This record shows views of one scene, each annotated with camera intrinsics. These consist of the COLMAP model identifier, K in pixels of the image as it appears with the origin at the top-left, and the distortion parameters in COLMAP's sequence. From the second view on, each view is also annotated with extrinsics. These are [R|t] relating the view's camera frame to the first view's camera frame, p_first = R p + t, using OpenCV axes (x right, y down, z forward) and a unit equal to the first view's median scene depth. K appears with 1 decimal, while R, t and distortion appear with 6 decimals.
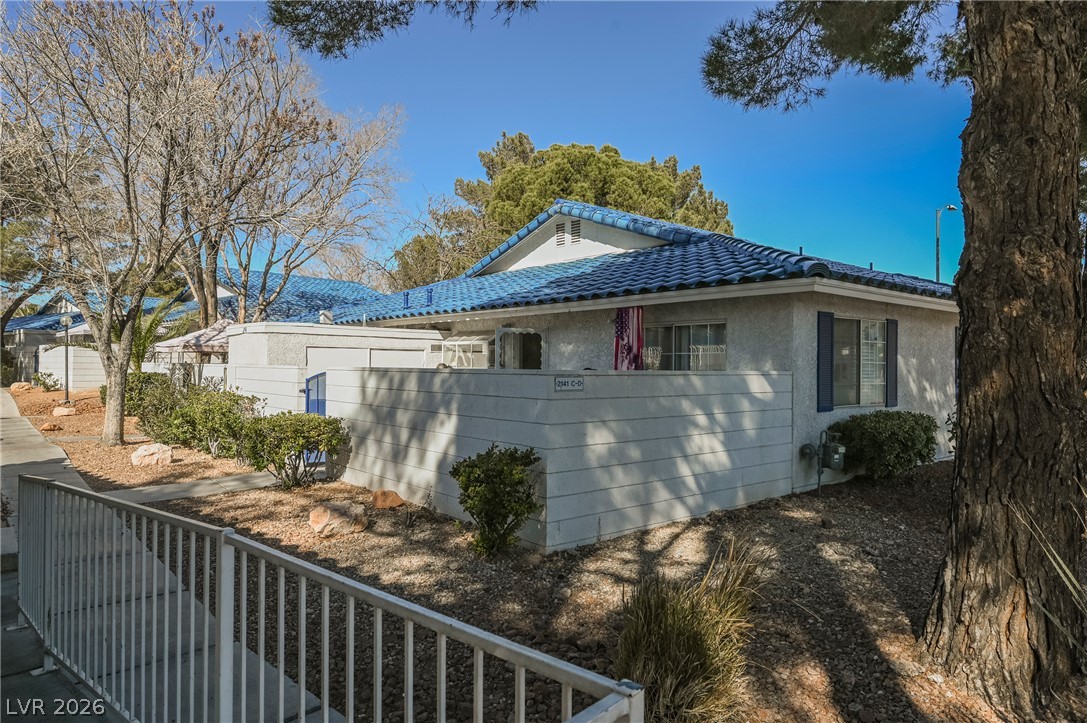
lens RADIAL K [[688.9, 0, 539.6], [0, 688.9, 360.8], [0, 0, 1]] dist [-0.000356, 0.000816]
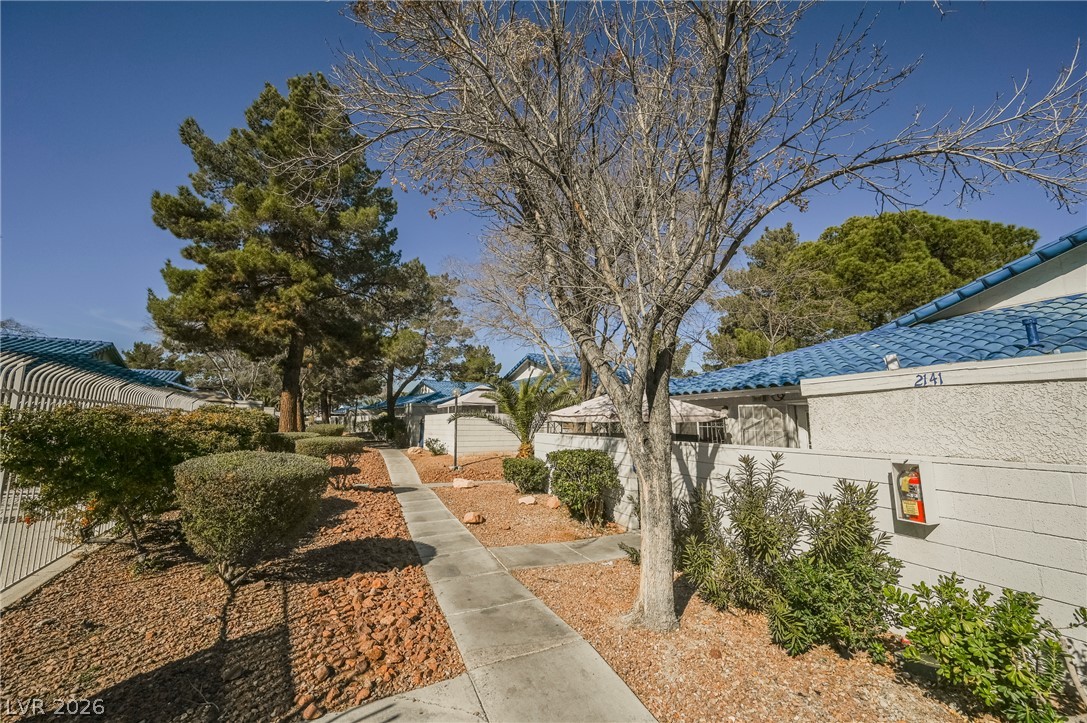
lens RADIAL K [[431.5, 0, 543.5], [0, 431.5, 361.5], [0, 0, 1]] dist [0.001004, -0.000081]
pose [[0.952636, -0.048609, -0.300203, -0.934242], [0.006724, 0.990268, -0.139008, -0.029070], [0.304039, 0.130406, 0.943692, 1.036435]]
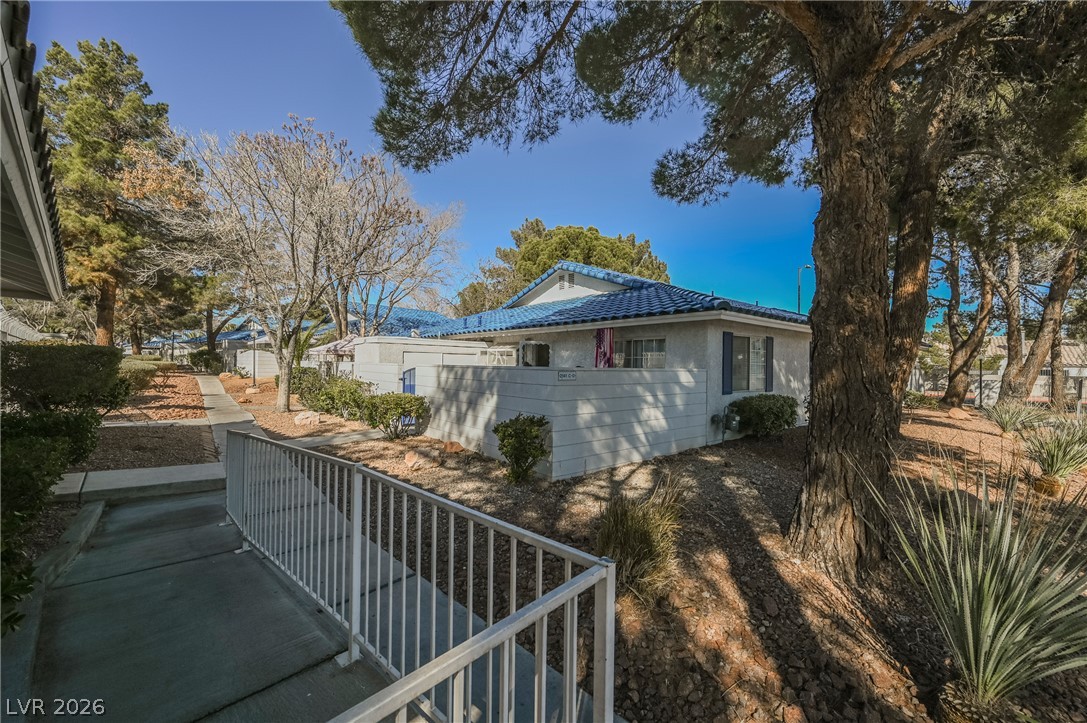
lens RADIAL K [[431.5, 0, 543.5], [0, 431.5, 361.5], [0, 0, 1]] dist [0.001004, -0.000081]
pose [[0.999931, 0.006435, -0.009798, -0.002142], [-0.006429, 0.999979, 0.000553, -0.000182], [0.009801, -0.000490, 0.999952, -0.004692]]
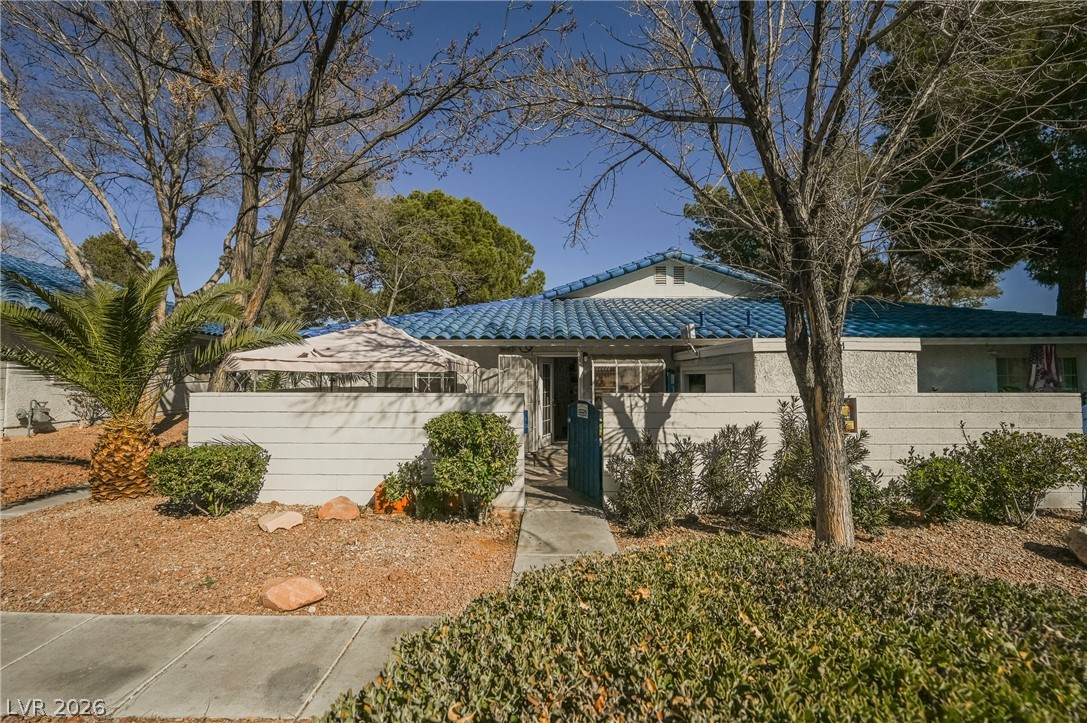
lens RADIAL K [[431.5, 0, 543.5], [0, 431.5, 361.5], [0, 0, 1]] dist [0.001004, -0.000081]
pose [[0.653400, 0.012822, 0.756904, -1.806449], [0.003022, 0.999804, -0.019546, -0.032109], [-0.757006, 0.015059, 0.653234, 1.671580]]
